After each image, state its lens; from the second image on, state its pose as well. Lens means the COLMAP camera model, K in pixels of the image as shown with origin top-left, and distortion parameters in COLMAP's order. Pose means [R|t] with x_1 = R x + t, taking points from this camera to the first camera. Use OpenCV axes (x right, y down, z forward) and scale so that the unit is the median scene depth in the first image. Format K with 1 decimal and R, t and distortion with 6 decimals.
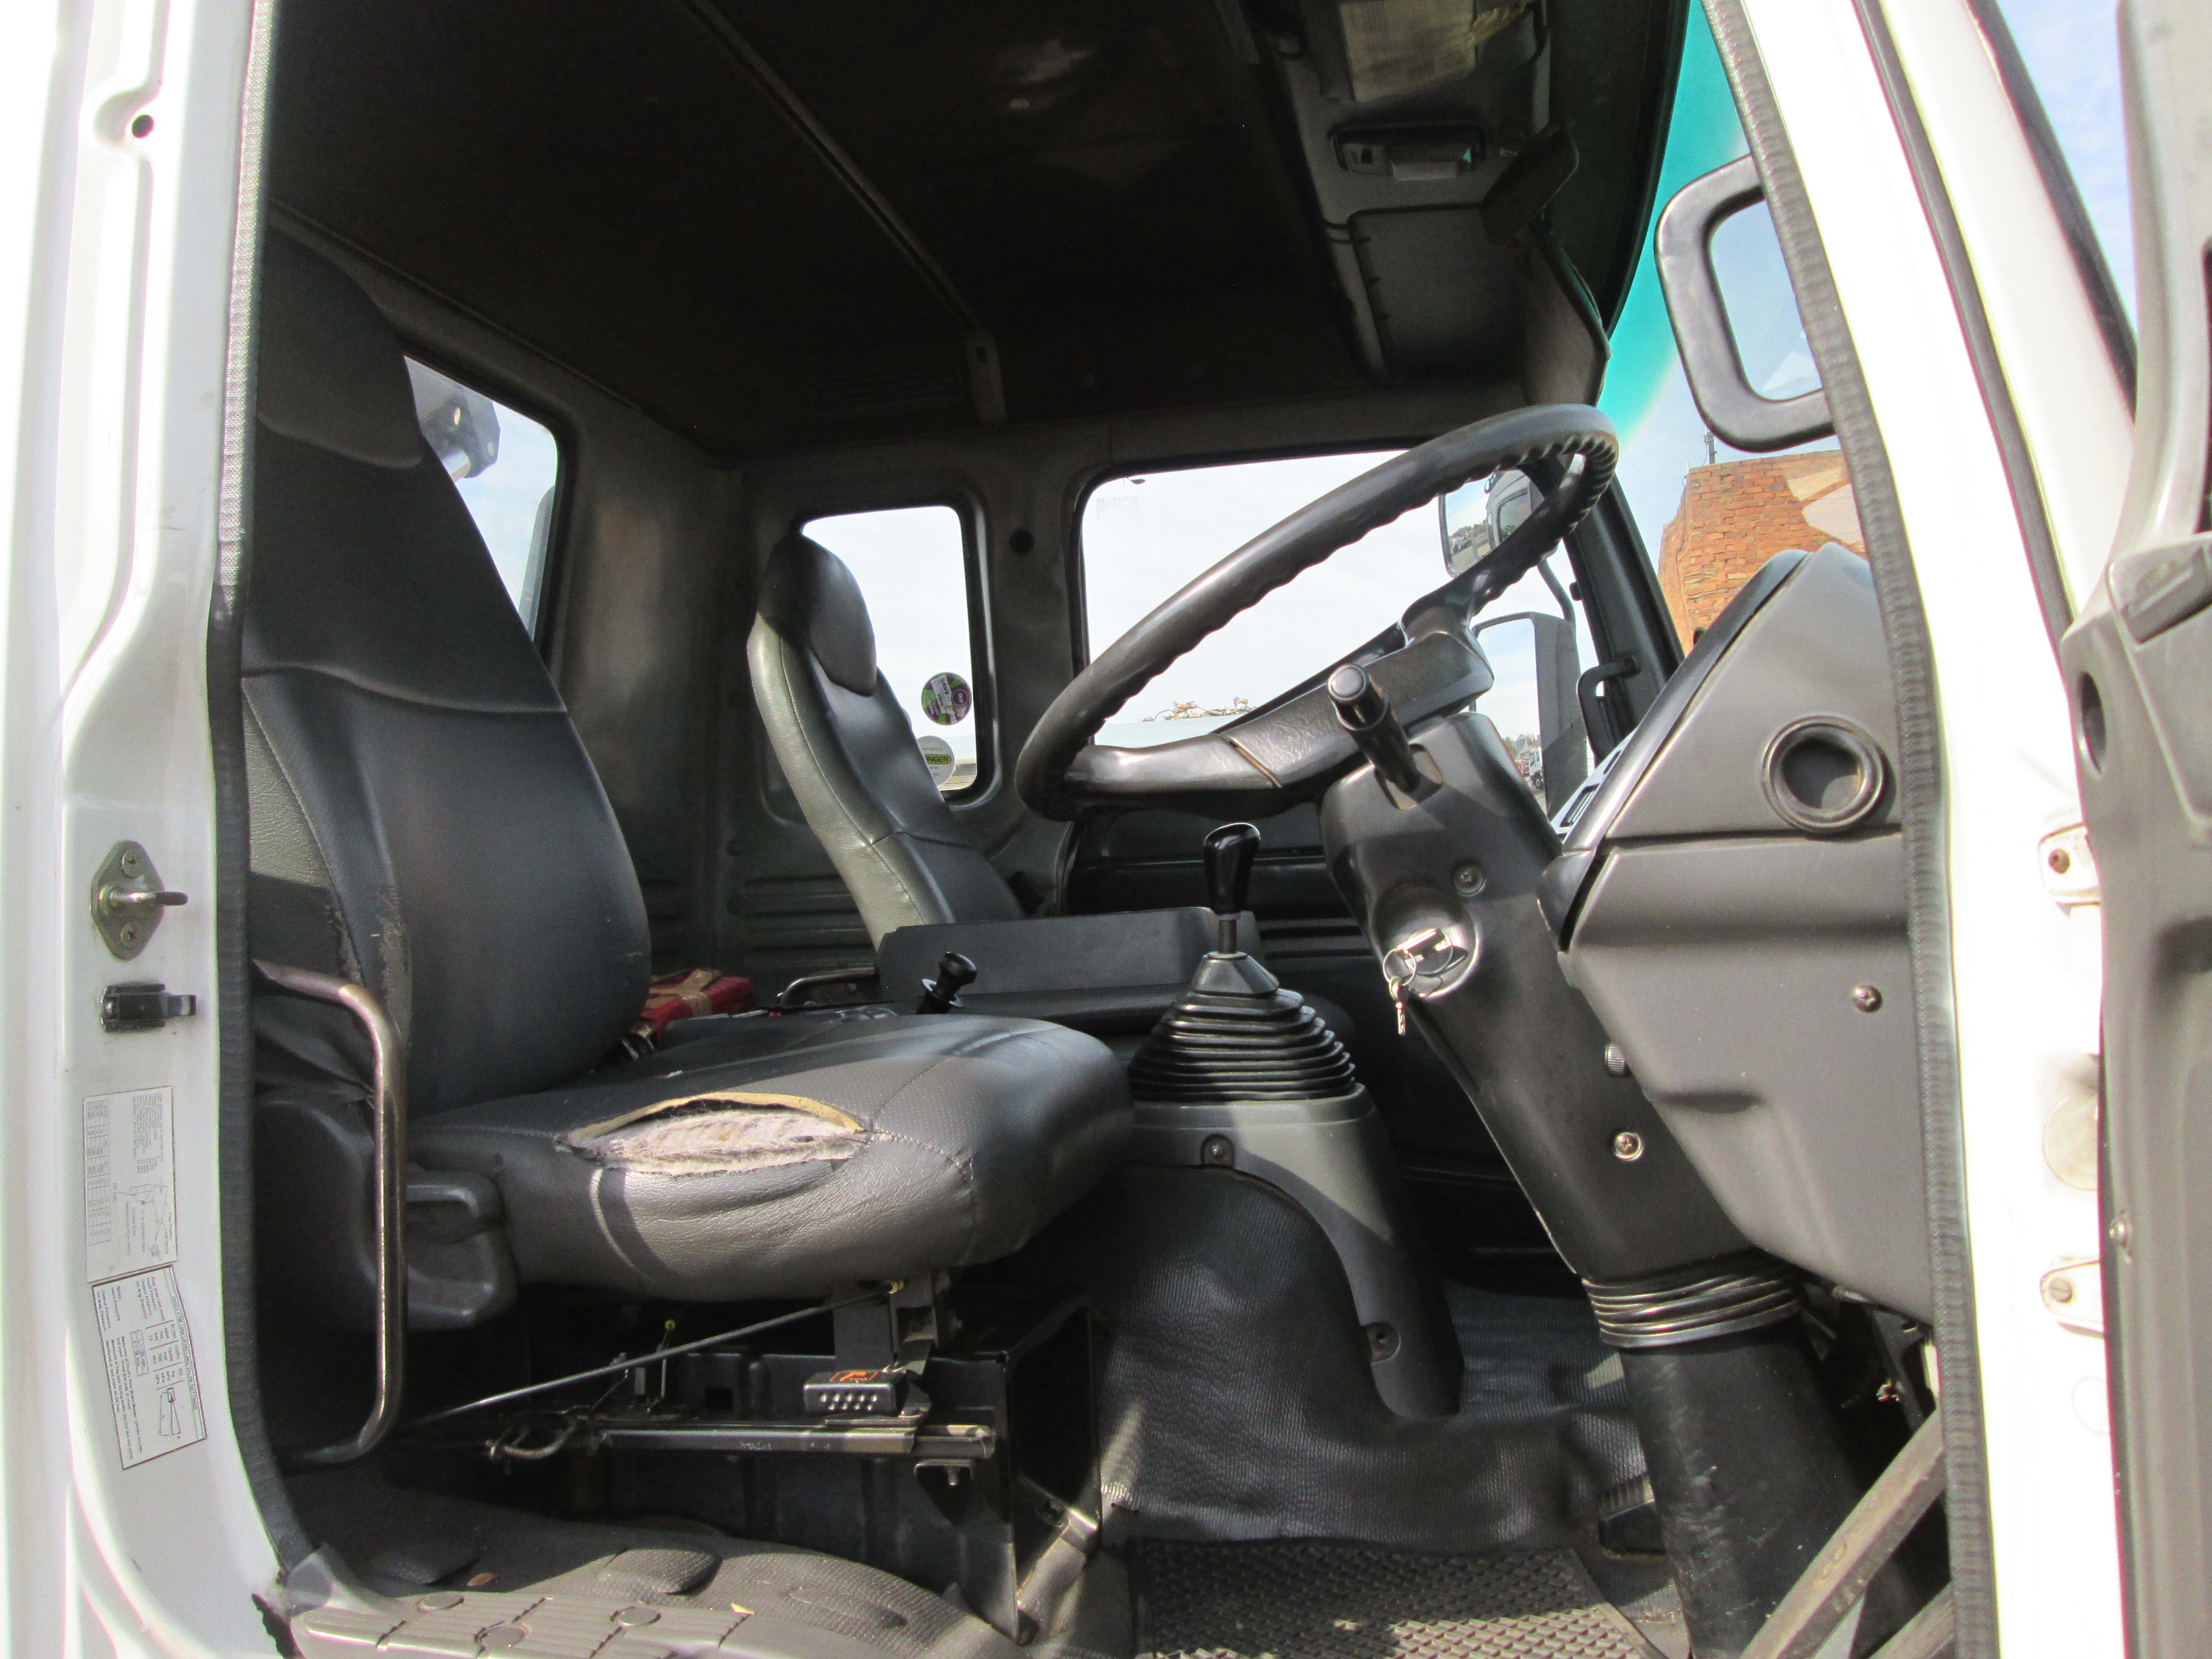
lens RADIAL K [[1802.7, 0, 1125.7], [0, 1802.7, 786.1], [0, 0, 1]] dist [-0.038288, -0.007843]
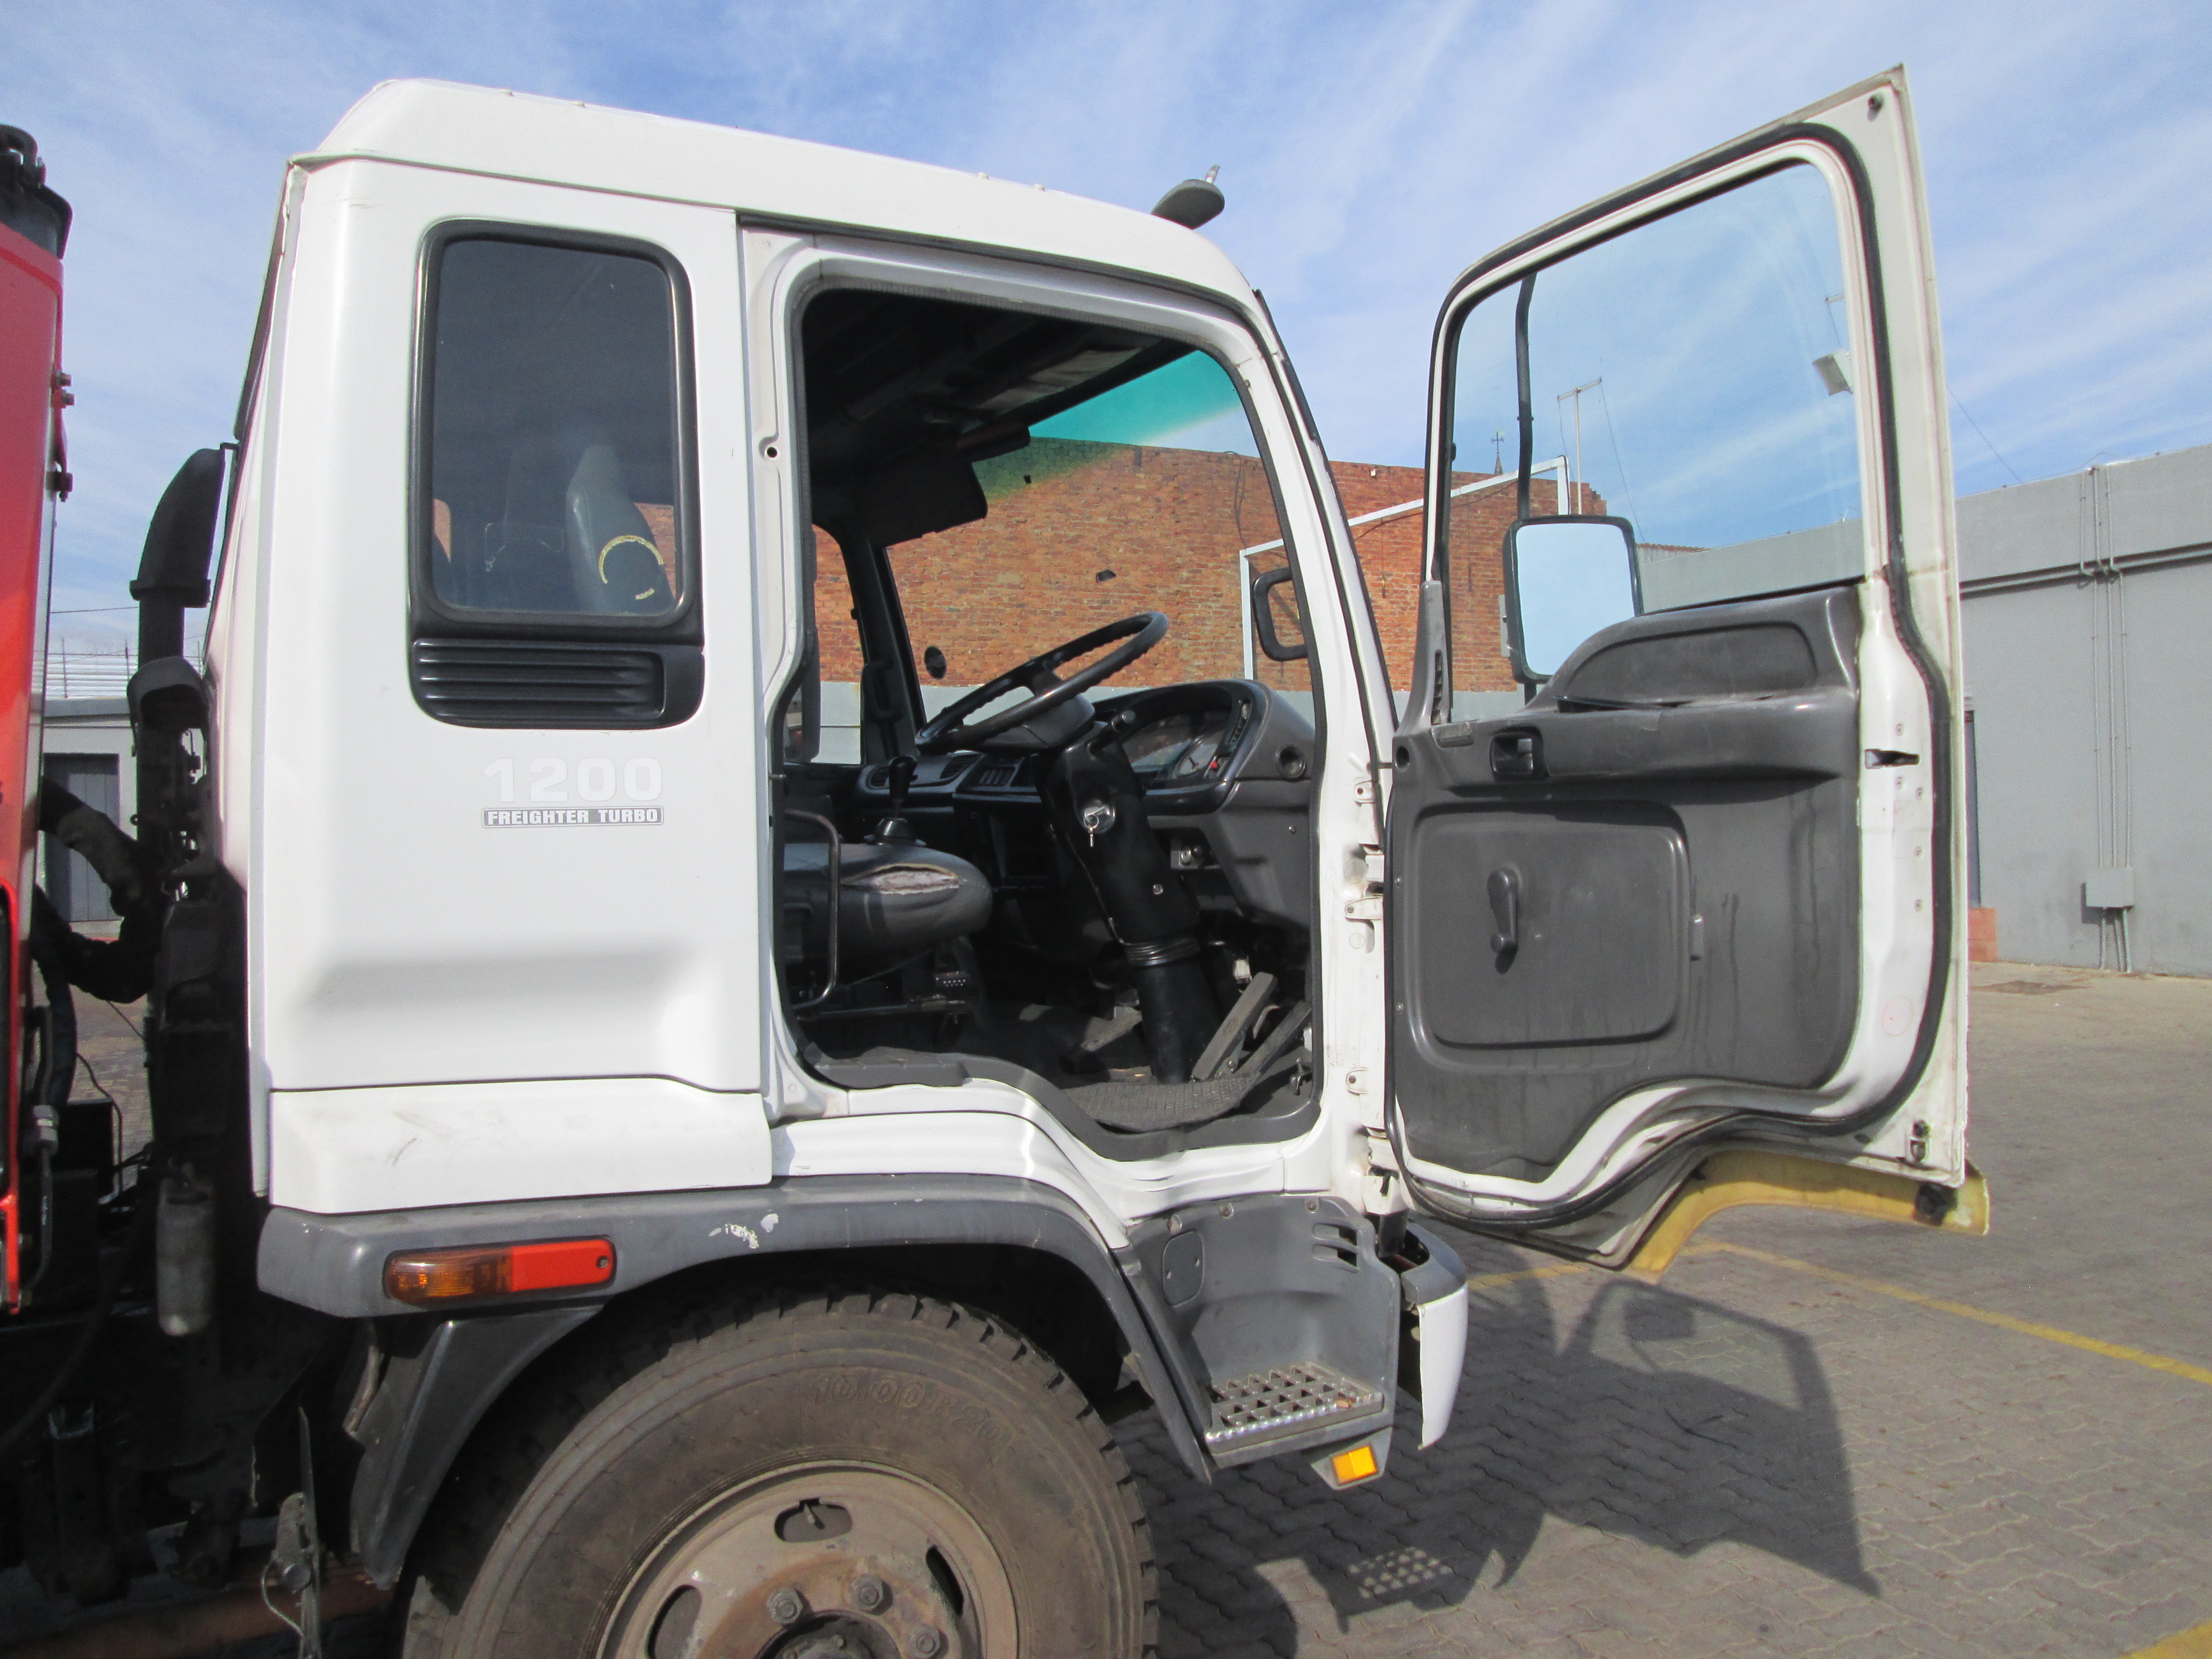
lens RADIAL K [[1805.8, 0, 1111.6], [0, 1805.8, 792.9], [0, 0, 1]] dist [-0.040360, 0.011370]
pose [[0.766033, 0.032000, 0.642004, -1.767401], [-0.070480, 0.996920, 0.034406, -0.035191], [-0.638925, -0.071605, 0.765929, -1.183738]]
